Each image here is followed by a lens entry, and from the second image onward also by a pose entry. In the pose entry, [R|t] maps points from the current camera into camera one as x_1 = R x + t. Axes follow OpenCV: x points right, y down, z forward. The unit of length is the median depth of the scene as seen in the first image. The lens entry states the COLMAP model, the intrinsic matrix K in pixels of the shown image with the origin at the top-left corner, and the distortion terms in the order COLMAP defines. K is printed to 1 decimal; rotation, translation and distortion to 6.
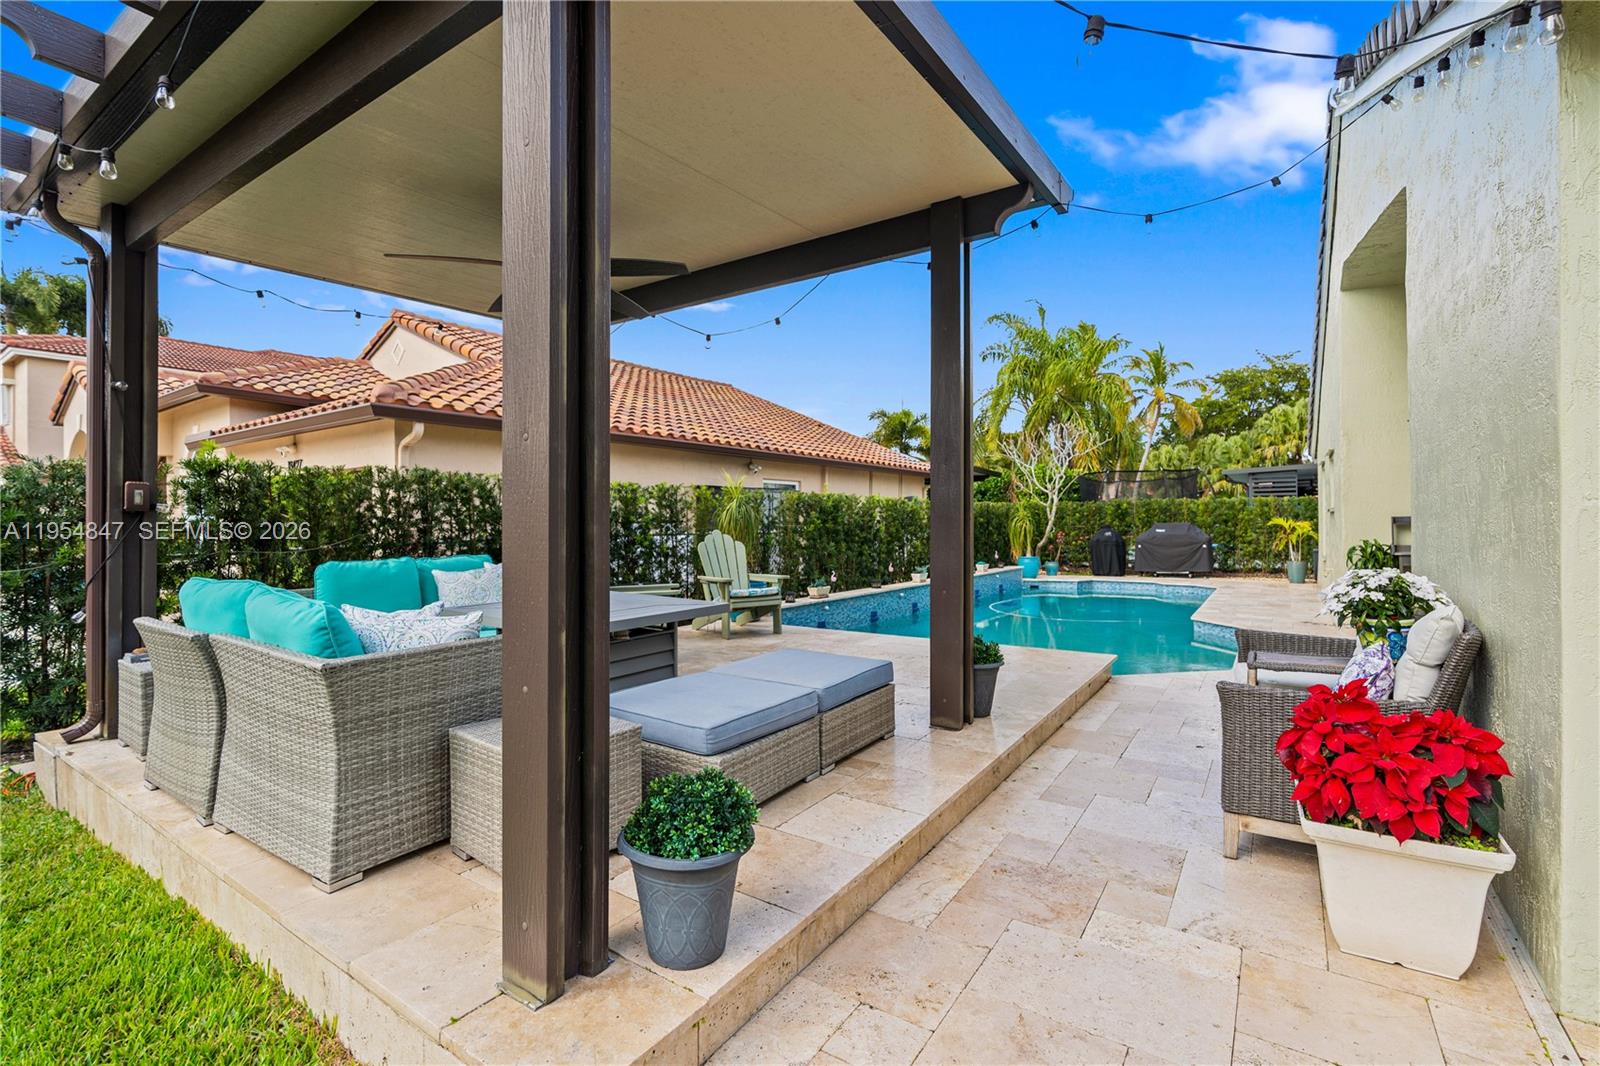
lens RADIAL K [[717.6, 0, 799.7], [0, 717.6, 522.4], [0, 0, 1]] dist [-0.006153, 0.000835]
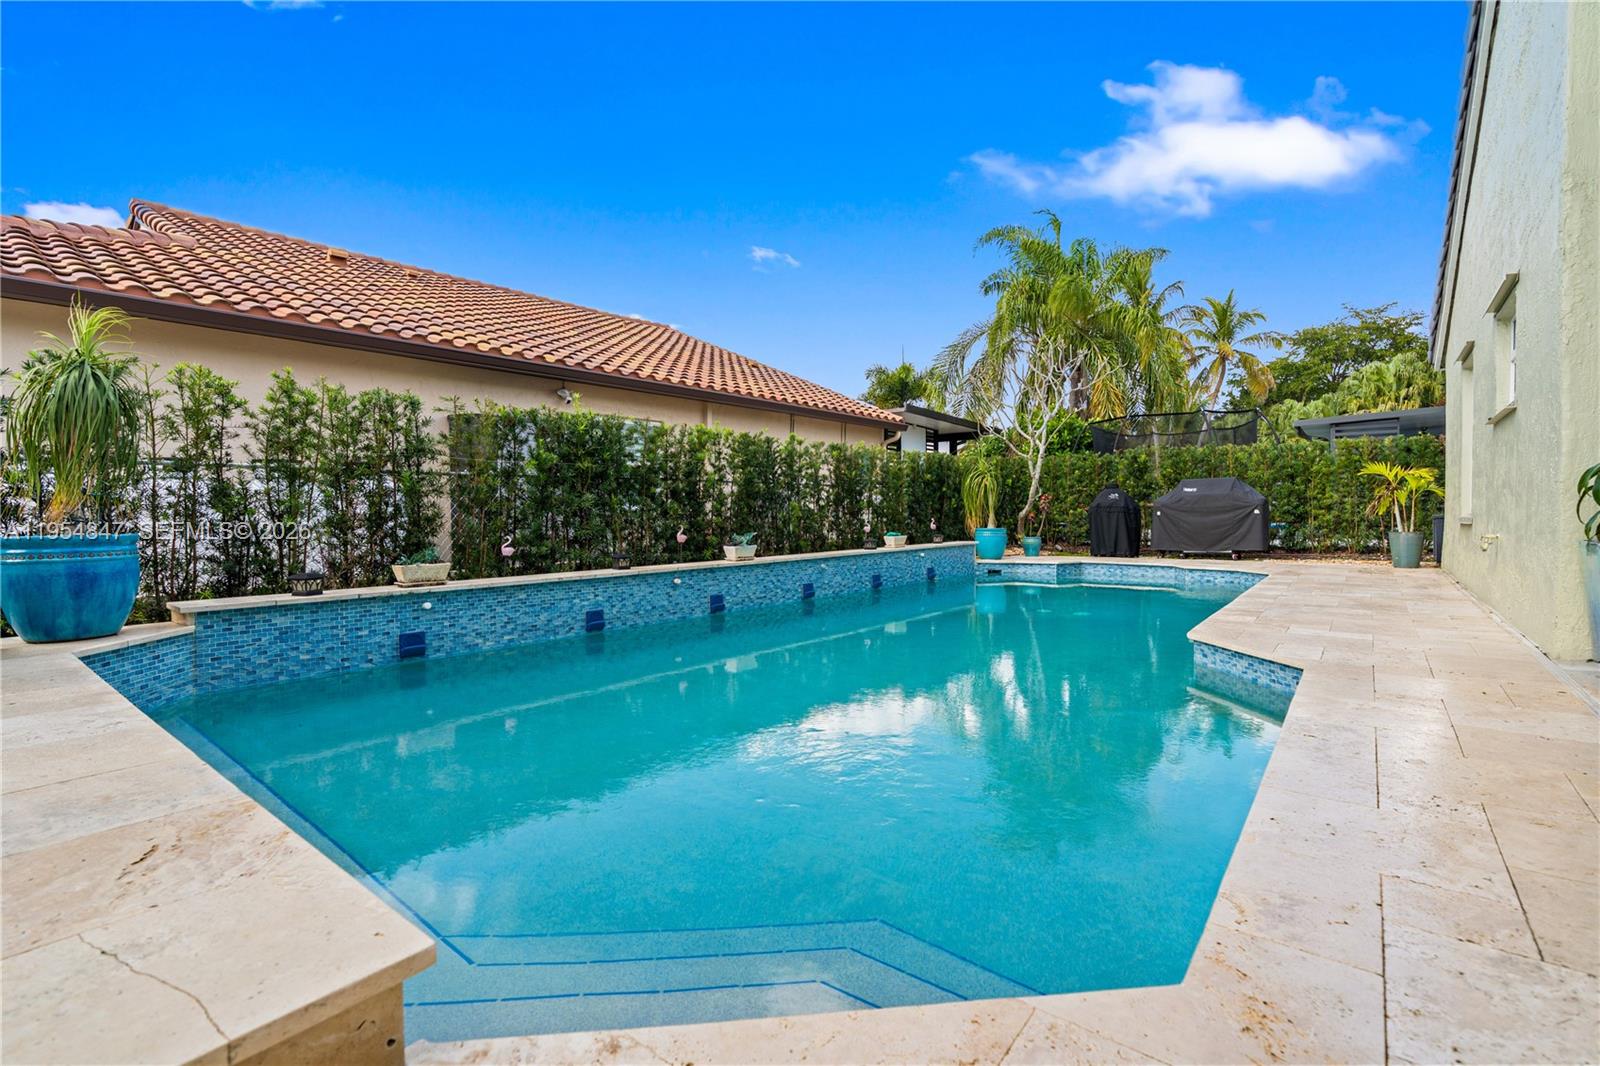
lens RADIAL K [[717.6, 0, 804.5], [0, 717.6, 532.3], [0, 0, 1]] dist [-0.006153, 0.000835]
pose [[0.997267, 0.001382, -0.073866, 0.181086], [0.000942, 0.999506, 0.031424, 0.028368], [0.073873, -0.031408, 0.996773, 0.283715]]
